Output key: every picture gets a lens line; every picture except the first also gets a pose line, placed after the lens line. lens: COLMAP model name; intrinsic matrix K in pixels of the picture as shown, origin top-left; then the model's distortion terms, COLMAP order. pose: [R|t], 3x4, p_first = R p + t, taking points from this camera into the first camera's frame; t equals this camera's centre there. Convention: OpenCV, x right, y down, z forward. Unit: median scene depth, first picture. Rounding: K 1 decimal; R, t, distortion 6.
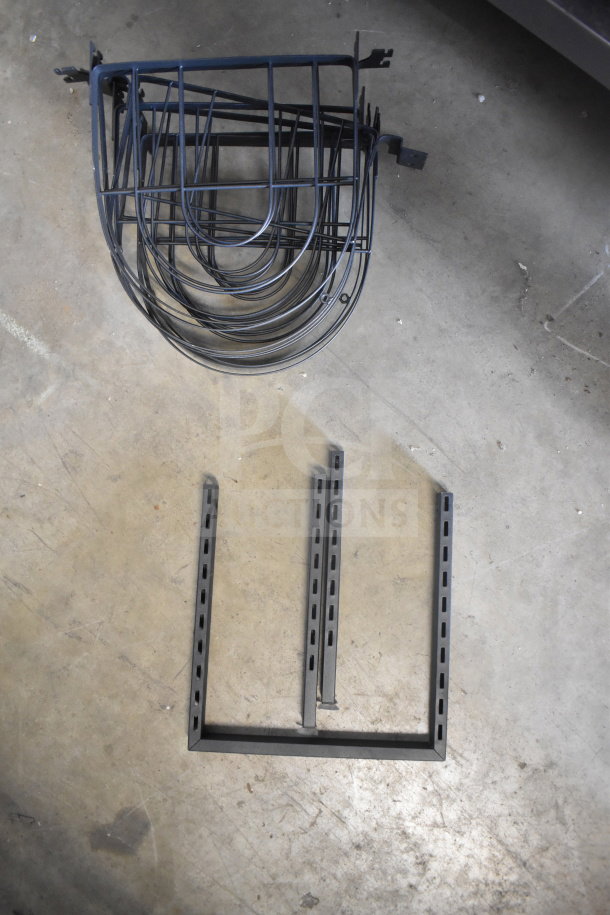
lens RADIAL K [[726.3, 0, 305.0], [0, 726.3, 457.5], [0, 0, 1]] dist [-0.091265, 0.009260]
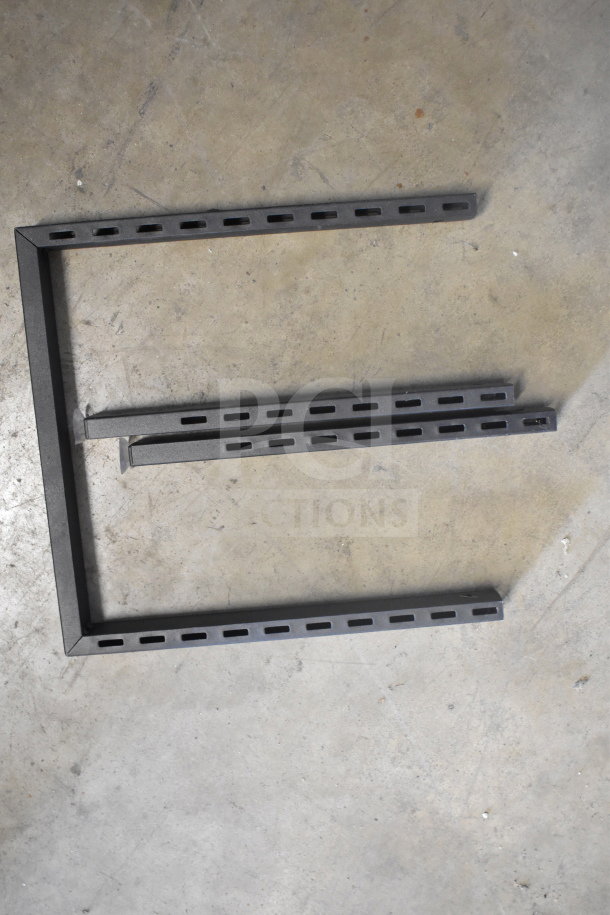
lens RADIAL K [[890.3, 0, 305.0], [0, 890.3, 457.5], [0, 0, 1]] dist [-0.055636, -0.006442]
pose [[0.124525, 0.983997, 0.127448, -0.039221], [-0.988136, 0.111349, 0.105775, 0.114916], [0.089891, -0.139108, 0.986189, 0.272519]]
